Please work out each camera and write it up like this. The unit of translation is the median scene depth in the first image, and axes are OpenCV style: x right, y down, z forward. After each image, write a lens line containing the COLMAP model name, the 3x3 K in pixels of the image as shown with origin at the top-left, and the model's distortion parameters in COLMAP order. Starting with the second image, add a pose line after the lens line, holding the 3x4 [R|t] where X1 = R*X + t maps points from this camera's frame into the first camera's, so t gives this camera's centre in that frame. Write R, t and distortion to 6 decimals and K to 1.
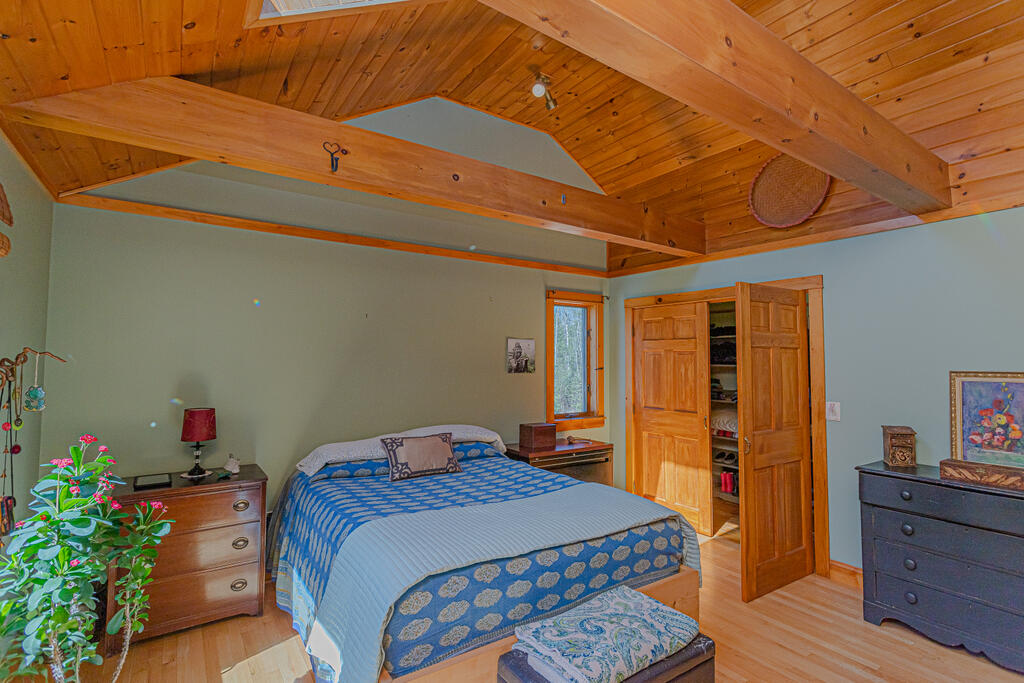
lens RADIAL K [[483.0, 0, 507.9], [0, 483.0, 341.1], [0, 0, 1]] dist [0.000592, 0.000255]
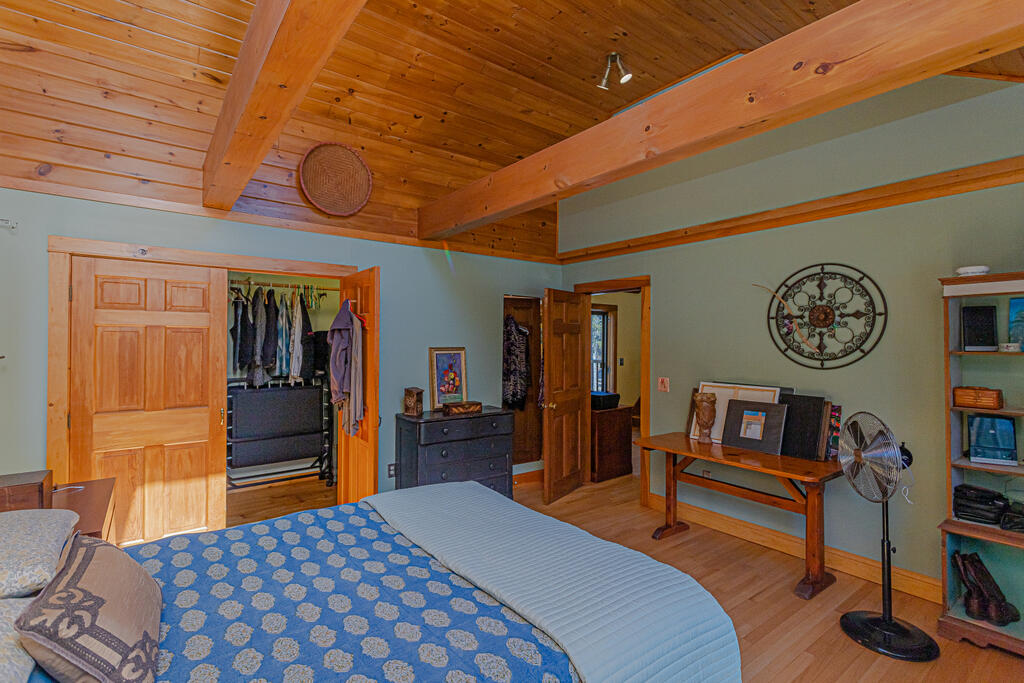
lens RADIAL K [[483.0, 0, 509.2], [0, 483.0, 339.6], [0, 0, 1]] dist [0.000592, 0.000255]
pose [[-0.047126, -0.002293, 0.998886, -0.652808], [-0.044918, 0.998991, 0.000174, 0.026447], [-0.997878, -0.044860, -0.047182, 0.856175]]
